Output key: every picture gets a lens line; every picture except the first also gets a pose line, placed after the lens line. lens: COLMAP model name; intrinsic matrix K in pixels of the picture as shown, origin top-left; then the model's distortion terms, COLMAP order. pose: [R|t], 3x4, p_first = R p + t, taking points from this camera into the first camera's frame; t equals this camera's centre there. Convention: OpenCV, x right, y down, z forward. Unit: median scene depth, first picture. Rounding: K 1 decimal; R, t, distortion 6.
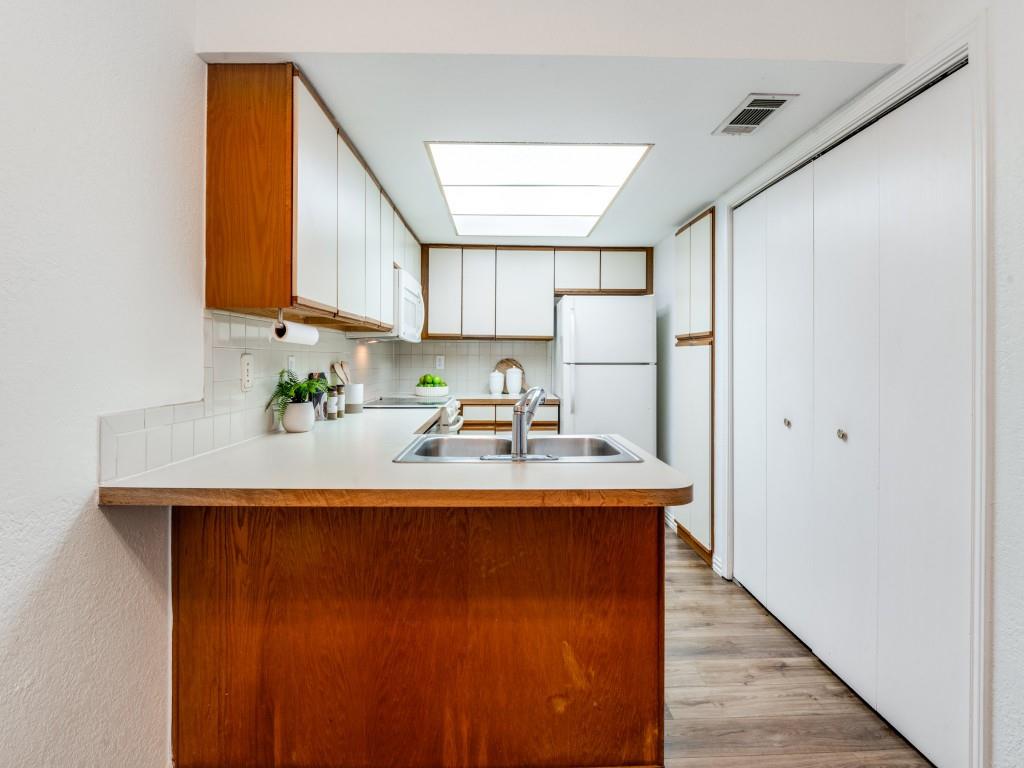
lens RADIAL K [[473.1, 0, 511.5], [0, 473.1, 364.8], [0, 0, 1]] dist [0.000959, -0.008984]
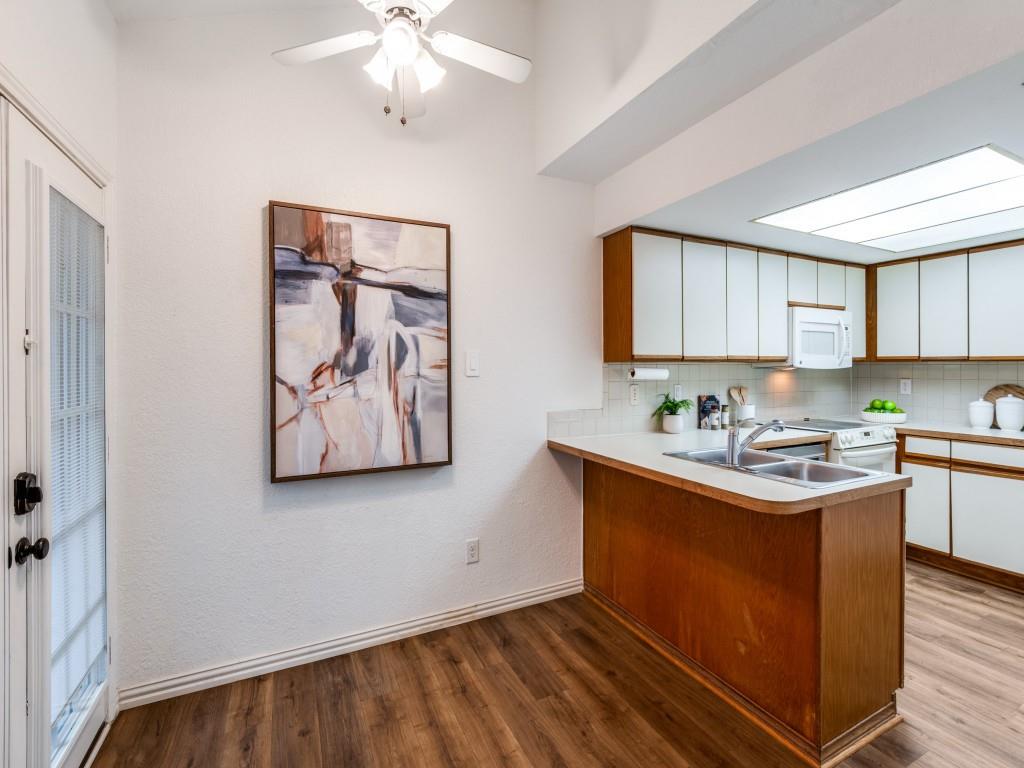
lens RADIAL K [[473.1, 0, 511.5], [0, 473.1, 364.8], [0, 0, 1]] dist [0.000959, -0.008984]
pose [[0.420419, -0.007062, -0.907302, 1.072477], [-0.007770, 0.999905, -0.011383, -0.092177], [0.907297, 0.011836, 0.420324, -0.208510]]
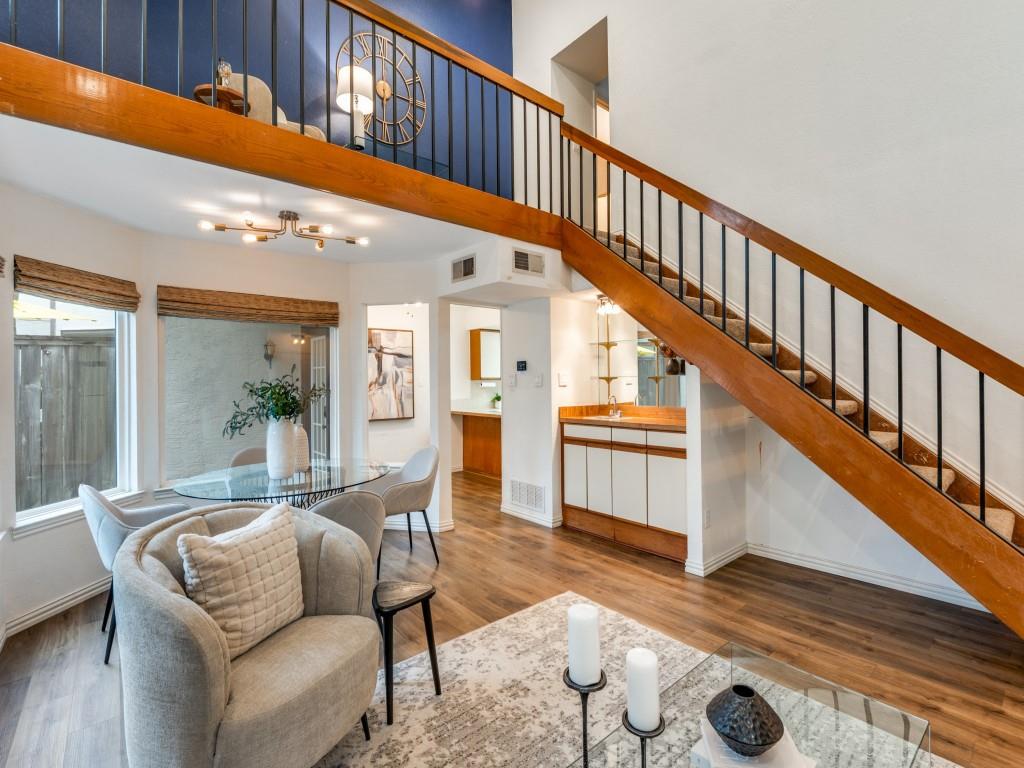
lens RADIAL K [[473.1, 0, 511.5], [0, 473.1, 364.8], [0, 0, 1]] dist [0.000959, -0.008984]
pose [[0.623586, -0.037267, -0.780866, 3.840316], [0.004122, 0.999006, -0.044385, -0.064832], [0.781744, 0.024459, 0.623120, -1.947399]]
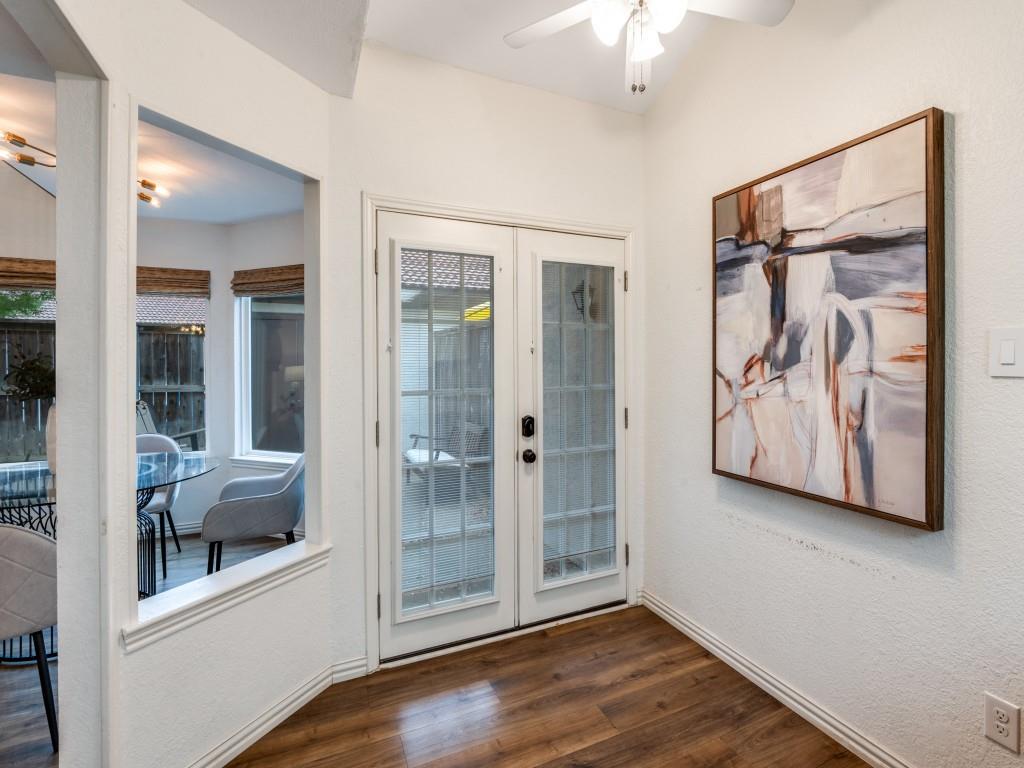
lens RADIAL K [[473.1, 0, 511.5], [0, 473.1, 364.8], [0, 0, 1]] dist [0.000959, -0.008984]
pose [[-0.929289, 0.005032, -0.369320, 0.554345], [-0.001010, 0.999869, 0.016165, -0.105275], [0.369353, 0.015395, -0.929162, 0.948316]]
